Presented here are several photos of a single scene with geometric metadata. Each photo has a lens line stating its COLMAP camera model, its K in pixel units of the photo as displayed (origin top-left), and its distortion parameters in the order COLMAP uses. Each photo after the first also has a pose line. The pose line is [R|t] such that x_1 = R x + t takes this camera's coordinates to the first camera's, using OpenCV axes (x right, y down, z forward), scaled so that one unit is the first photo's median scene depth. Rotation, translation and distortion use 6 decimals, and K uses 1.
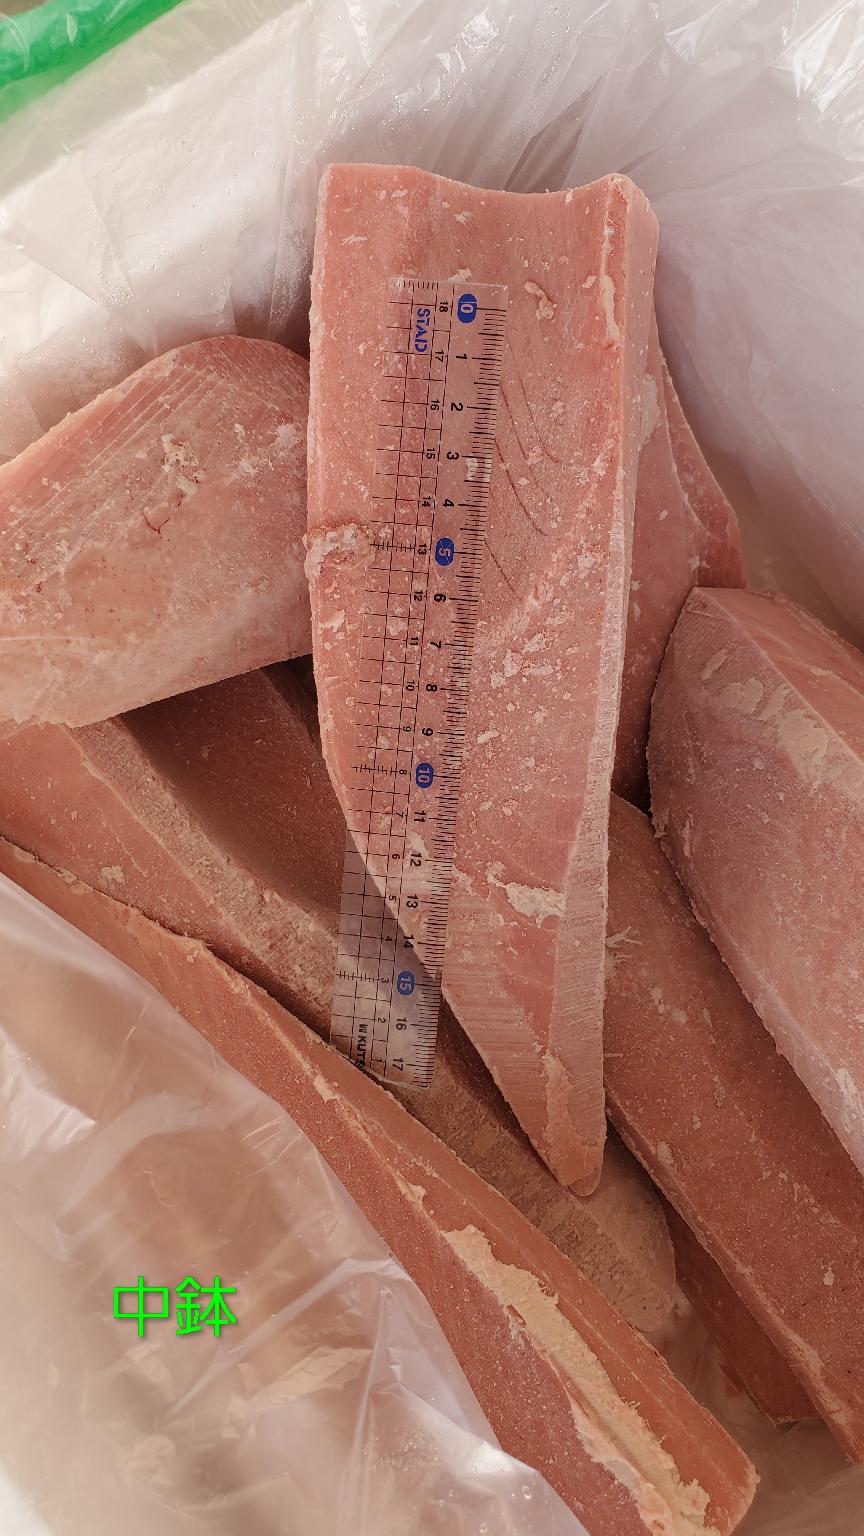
lens RADIAL K [[1165.7, 0, 428.2], [0, 1165.7, 762.0], [0, 0, 1]] dist [0.035063, -0.054544]
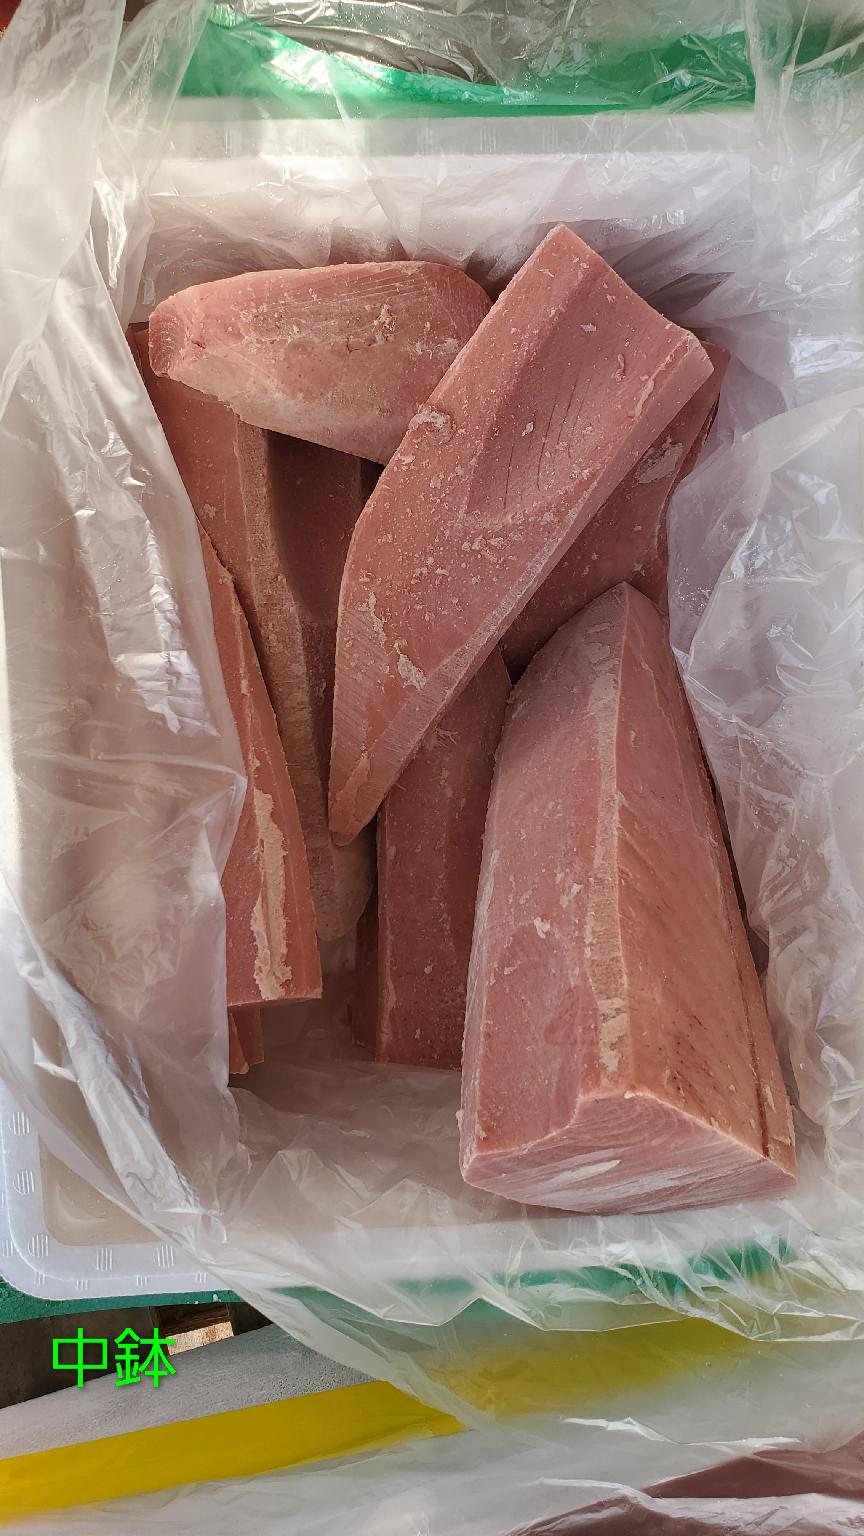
lens RADIAL K [[1165.7, 0, 438.7], [0, 1165.7, 773.0], [0, 0, 1]] dist [0.035063, -0.054544]
pose [[0.813011, 0.581925, 0.019427, 0.185672], [-0.580101, 0.806697, 0.112794, 0.026236], [0.049965, -0.102972, 0.993428, -0.699577]]
